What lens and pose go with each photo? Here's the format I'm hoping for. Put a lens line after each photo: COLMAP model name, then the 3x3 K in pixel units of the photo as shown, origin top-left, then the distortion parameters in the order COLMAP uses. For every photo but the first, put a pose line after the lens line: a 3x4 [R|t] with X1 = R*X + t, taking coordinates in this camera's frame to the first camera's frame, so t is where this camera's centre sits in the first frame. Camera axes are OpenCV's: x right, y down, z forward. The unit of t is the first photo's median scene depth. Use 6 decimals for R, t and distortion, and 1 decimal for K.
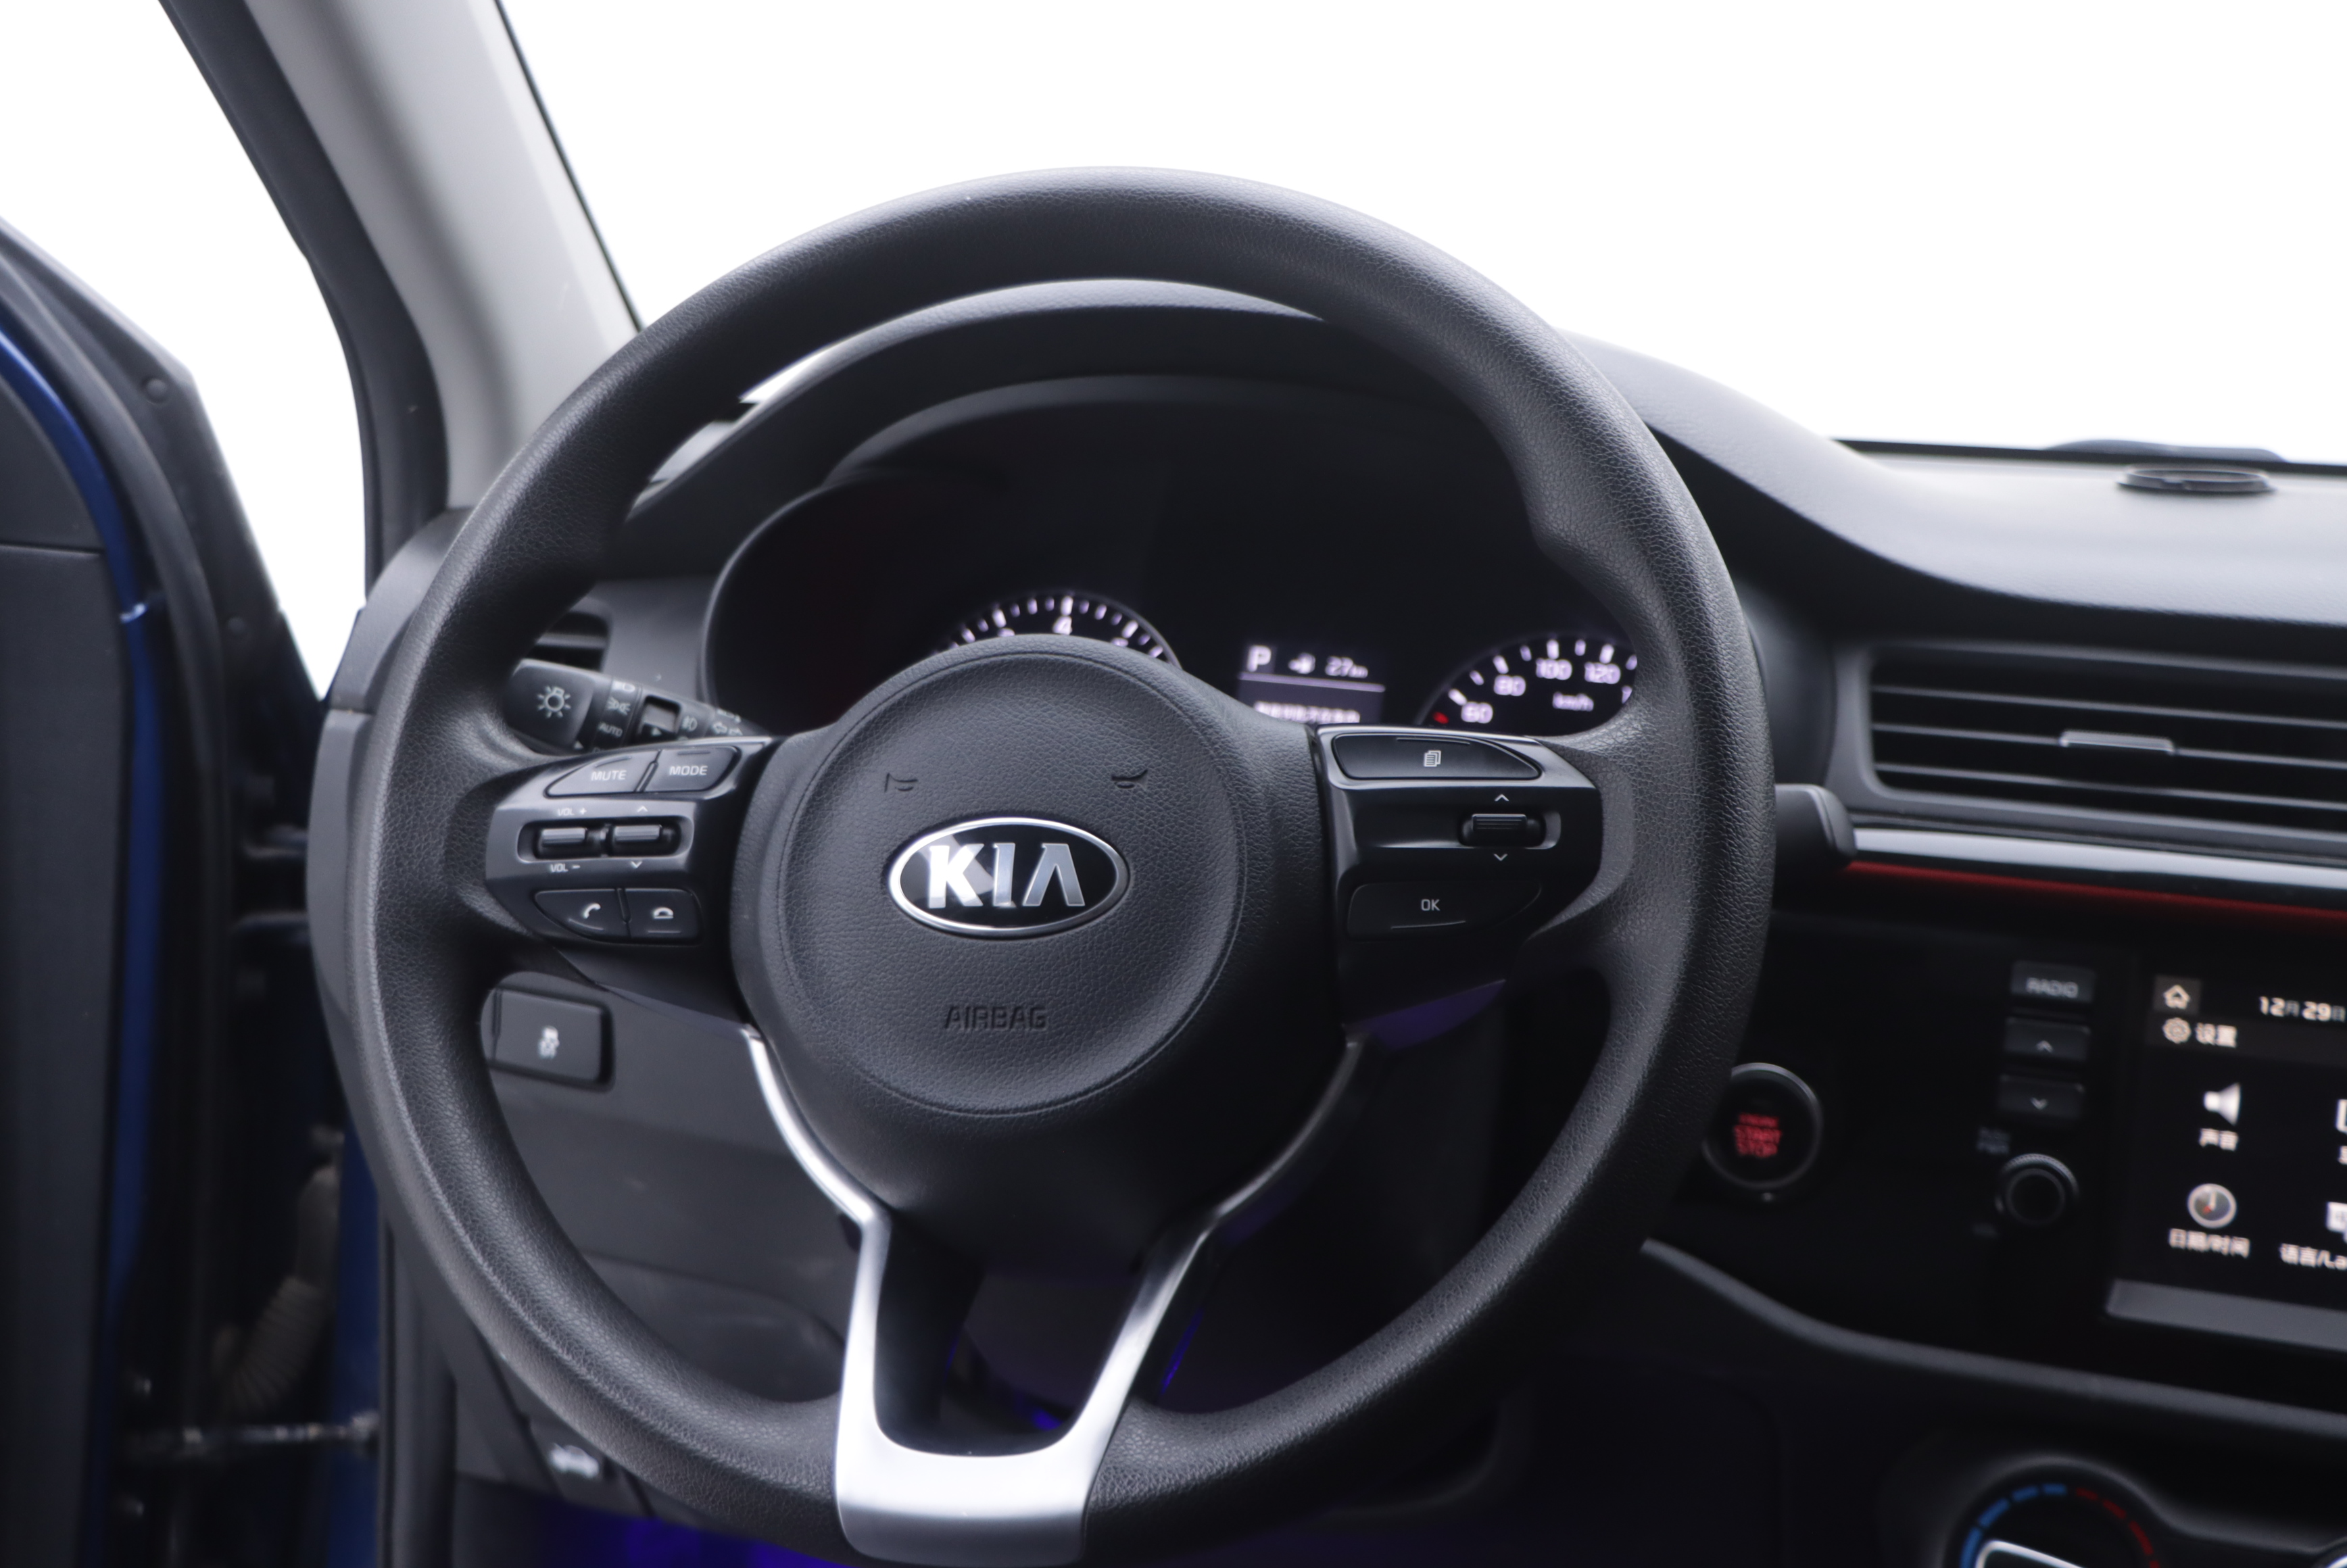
lens RADIAL K [[3244.3, 0, 1178.6], [0, 3244.3, 823.8], [0, 0, 1]] dist [-0.029902, 0.338679]
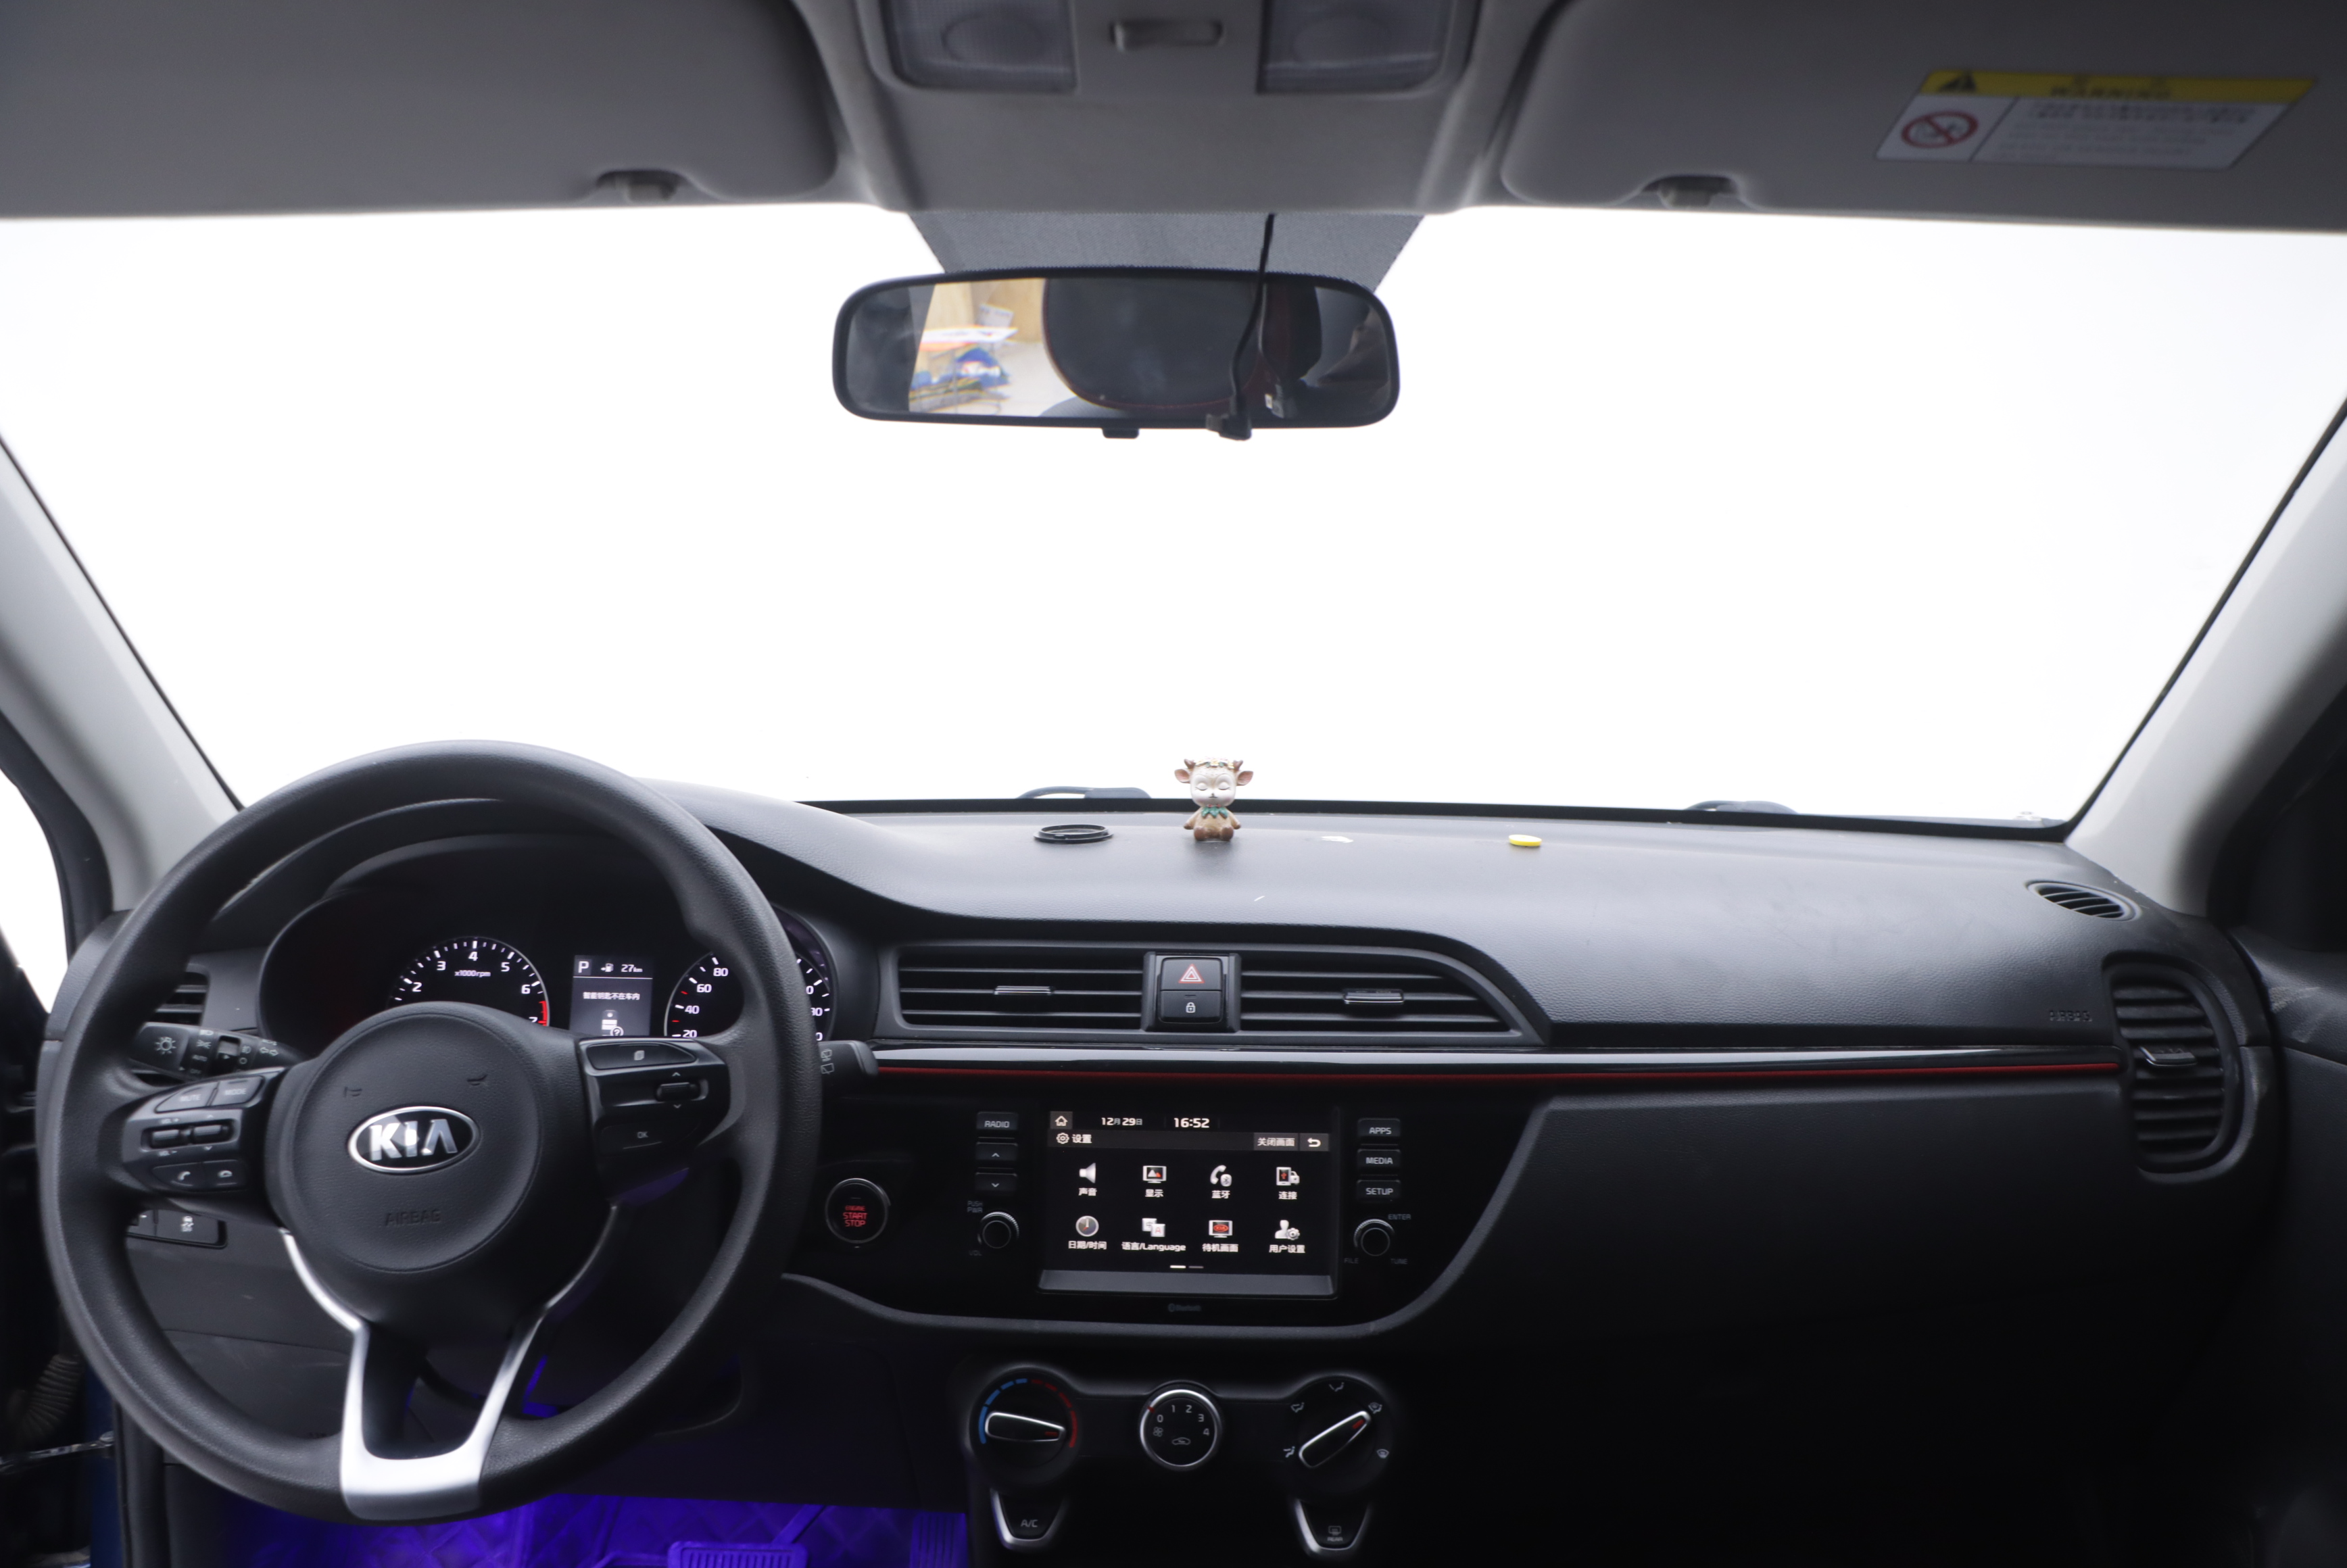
lens RADIAL K [[1921.6, 0, 1203.2], [0, 1921.6, 785.7], [0, 0, 1]] dist [-0.196495, 0.153295]
pose [[0.957719, -0.070151, 0.279022, 0.091271], [0.089500, 0.994343, -0.057205, -0.078343], [-0.273430, 0.079759, 0.958579, -0.140340]]
